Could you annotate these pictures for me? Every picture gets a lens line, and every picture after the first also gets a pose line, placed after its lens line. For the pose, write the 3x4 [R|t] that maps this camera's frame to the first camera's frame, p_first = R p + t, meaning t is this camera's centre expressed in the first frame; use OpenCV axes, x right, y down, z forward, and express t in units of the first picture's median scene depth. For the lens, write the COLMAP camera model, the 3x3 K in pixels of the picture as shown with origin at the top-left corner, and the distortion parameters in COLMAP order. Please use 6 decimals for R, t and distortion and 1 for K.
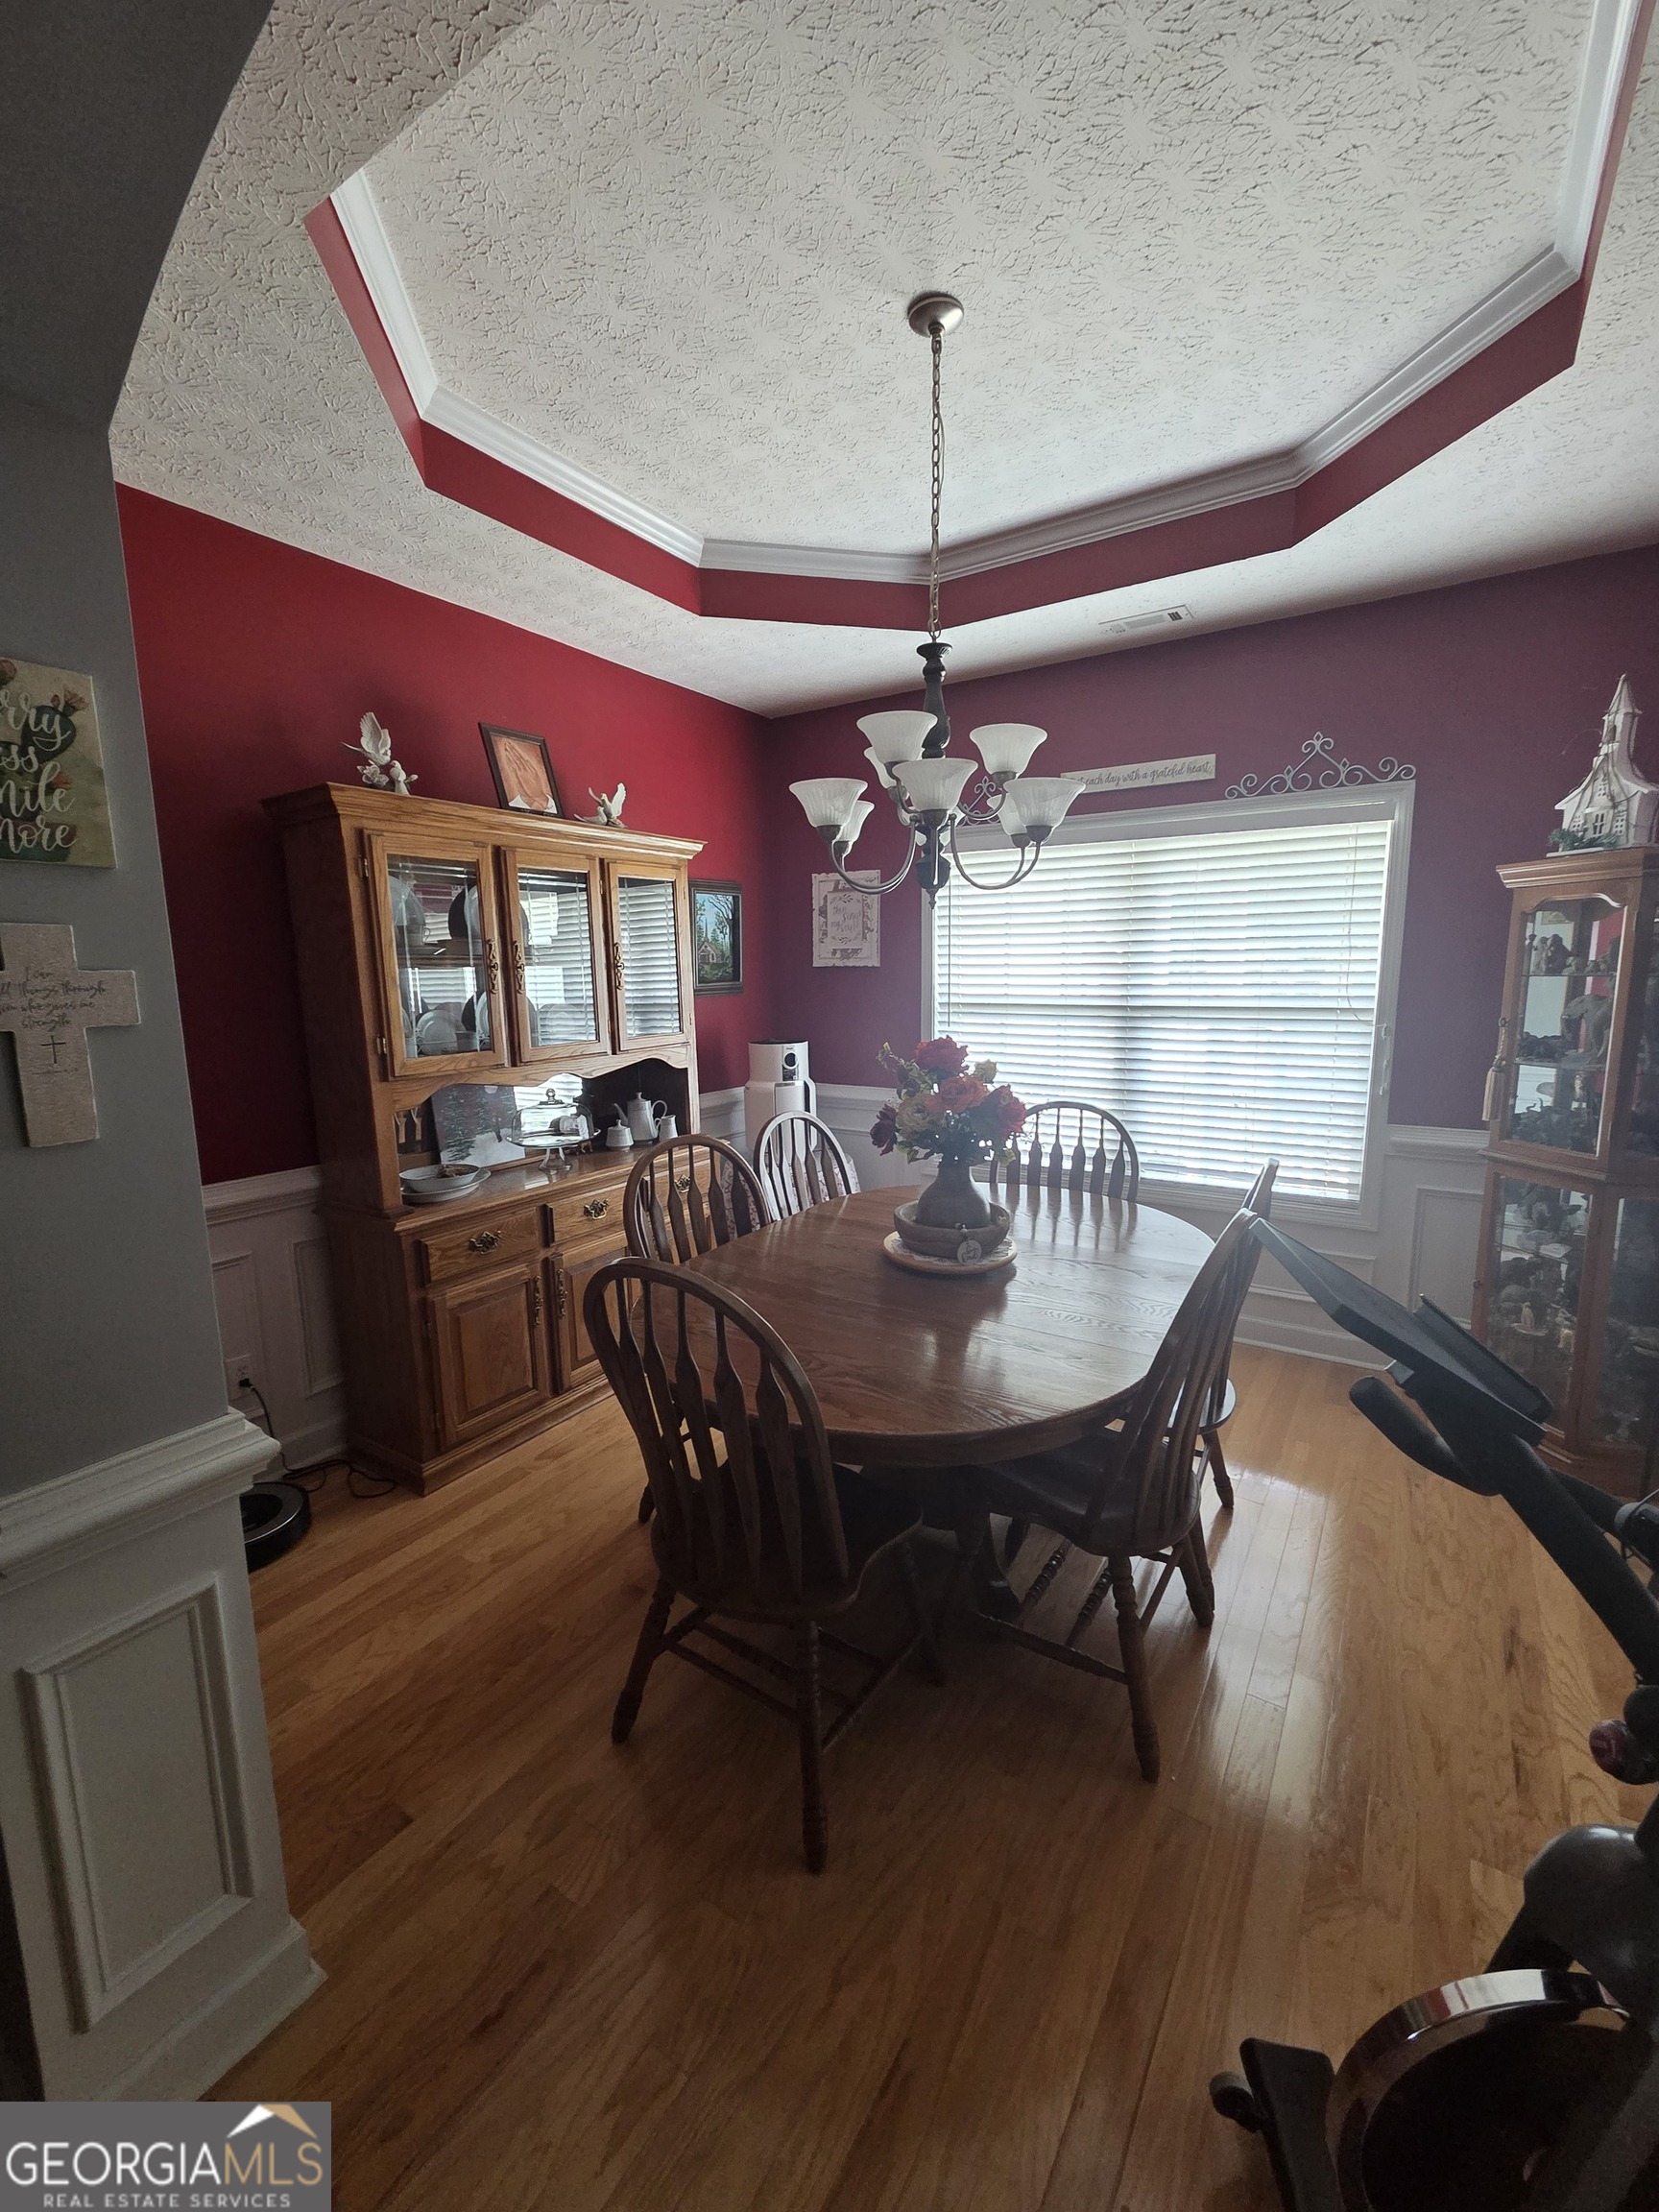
lens RADIAL K [[902.8, 0, 842.9], [0, 902.8, 1107.6], [0, 0, 1]] dist [0.003300, -0.001611]
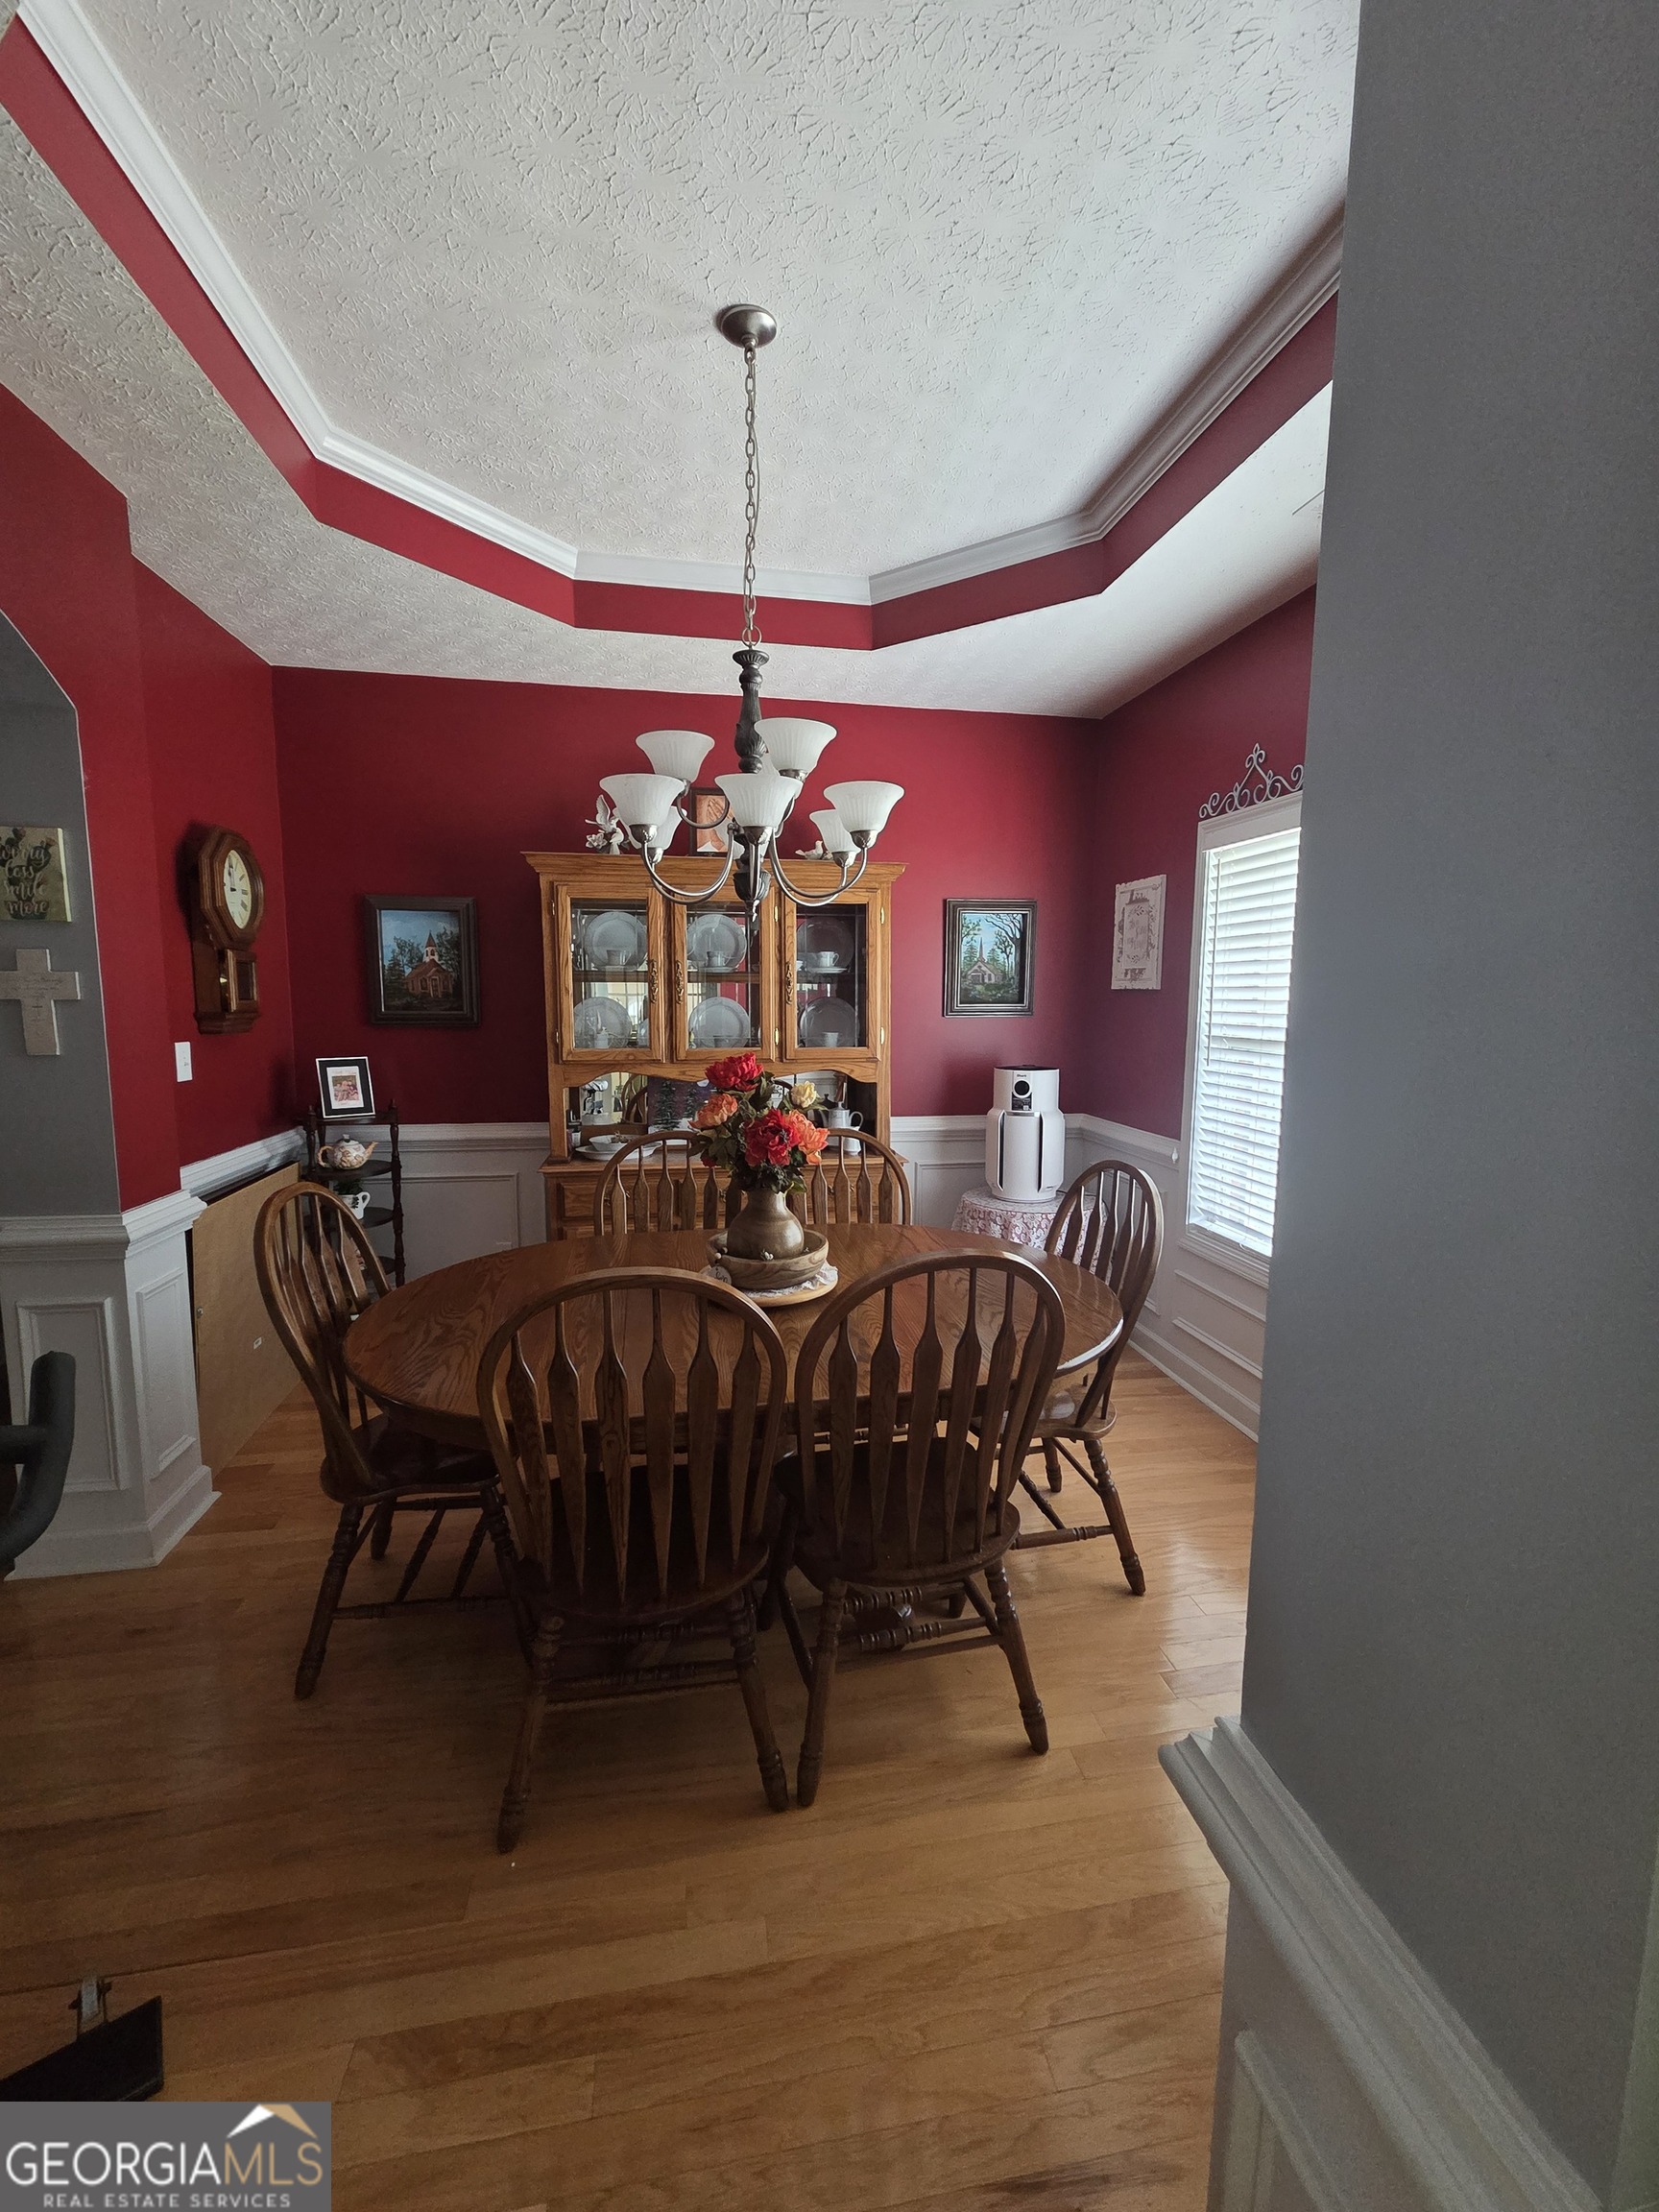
lens RADIAL K [[902.8, 0, 838.2], [0, 902.8, 1101.7], [0, 0, 1]] dist [0.003300, -0.001611]
pose [[0.681115, 0.099669, -0.725361, 0.485783], [-0.127117, 0.991744, 0.016909, -0.030839], [0.721057, 0.080688, 0.688161, 0.230971]]
